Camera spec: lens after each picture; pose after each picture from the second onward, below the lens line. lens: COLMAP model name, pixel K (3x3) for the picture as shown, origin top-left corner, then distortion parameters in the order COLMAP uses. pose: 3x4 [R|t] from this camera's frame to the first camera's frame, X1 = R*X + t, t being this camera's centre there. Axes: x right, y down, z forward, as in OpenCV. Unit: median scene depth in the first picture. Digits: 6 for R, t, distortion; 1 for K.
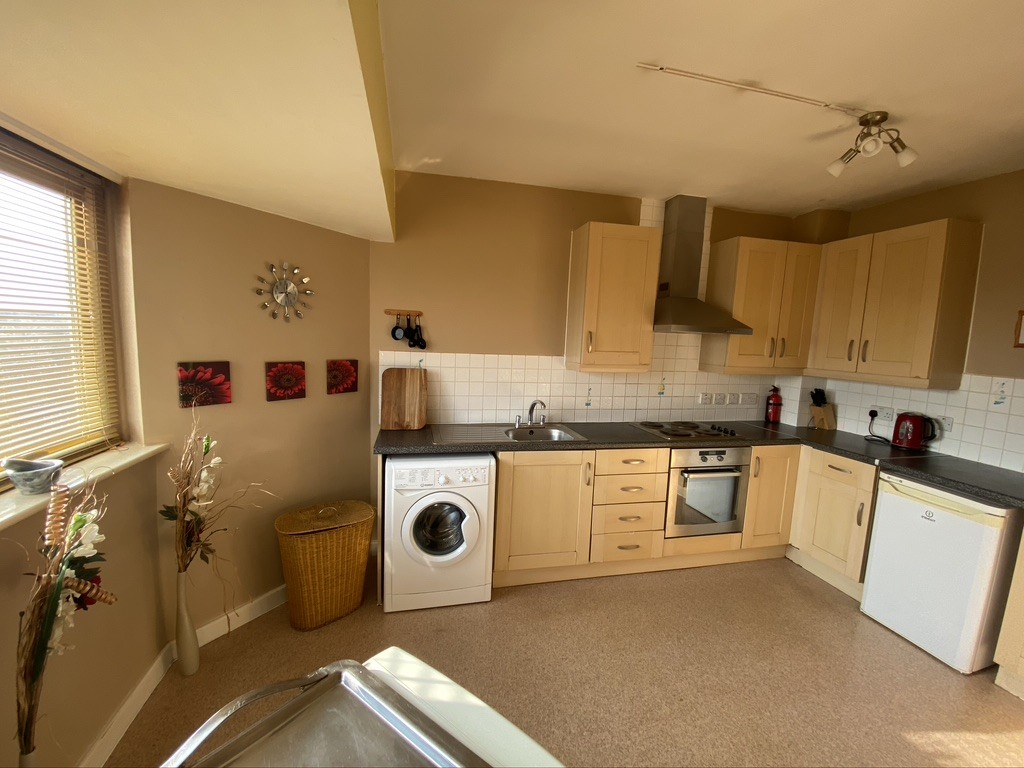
lens RADIAL K [[408.2, 0, 507.3], [0, 408.2, 384.3], [0, 0, 1]] dist [0.011255, -0.016829]
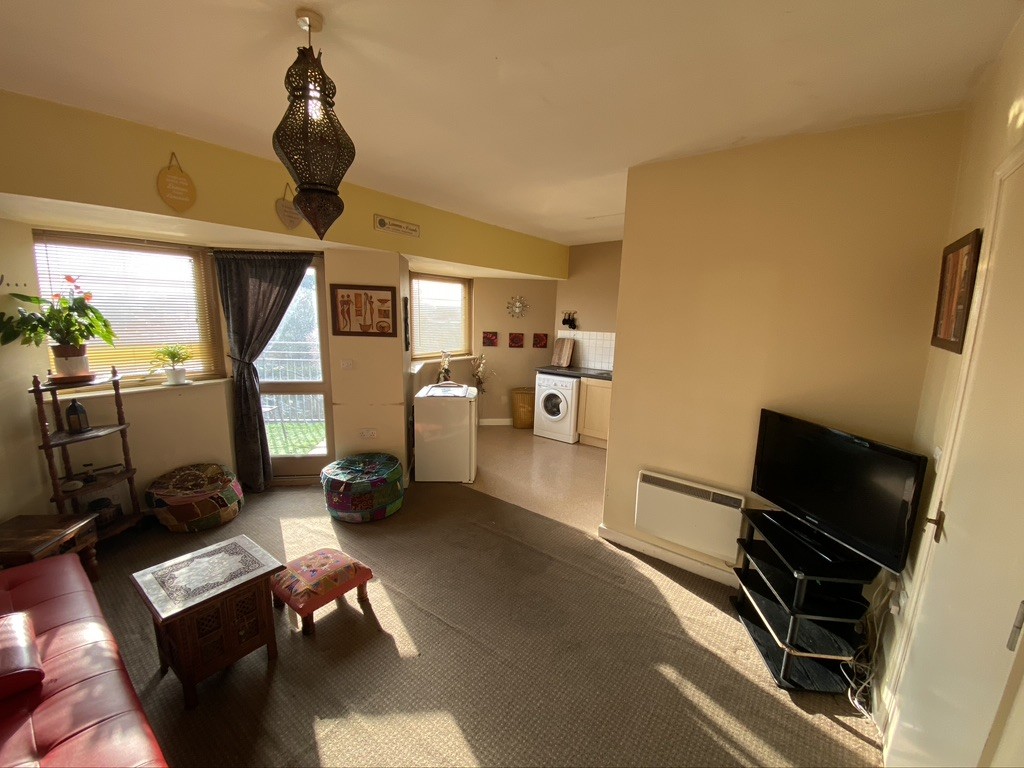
lens RADIAL K [[408.2, 0, 507.3], [0, 408.2, 384.3], [0, 0, 1]] dist [0.011255, -0.016829]
pose [[0.631772, 0.112878, -0.766891, 1.263943], [-0.089309, 0.993352, 0.072637, 0.074099], [0.769992, 0.022600, 0.637653, -0.617346]]
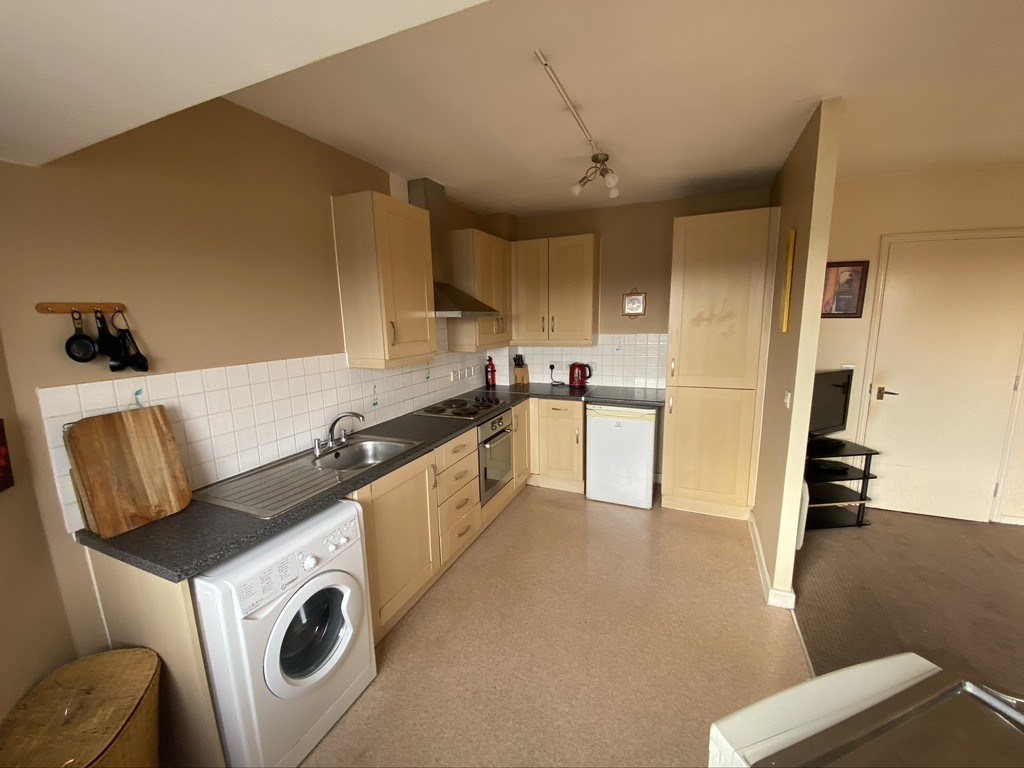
lens RADIAL K [[408.2, 0, 507.3], [0, 408.2, 384.3], [0, 0, 1]] dist [0.011255, -0.016829]
pose [[0.590787, -0.180660, 0.786342, -0.369154], [0.134974, 0.983004, 0.124436, -0.074315], [-0.795458, 0.032620, 0.605130, 0.283180]]
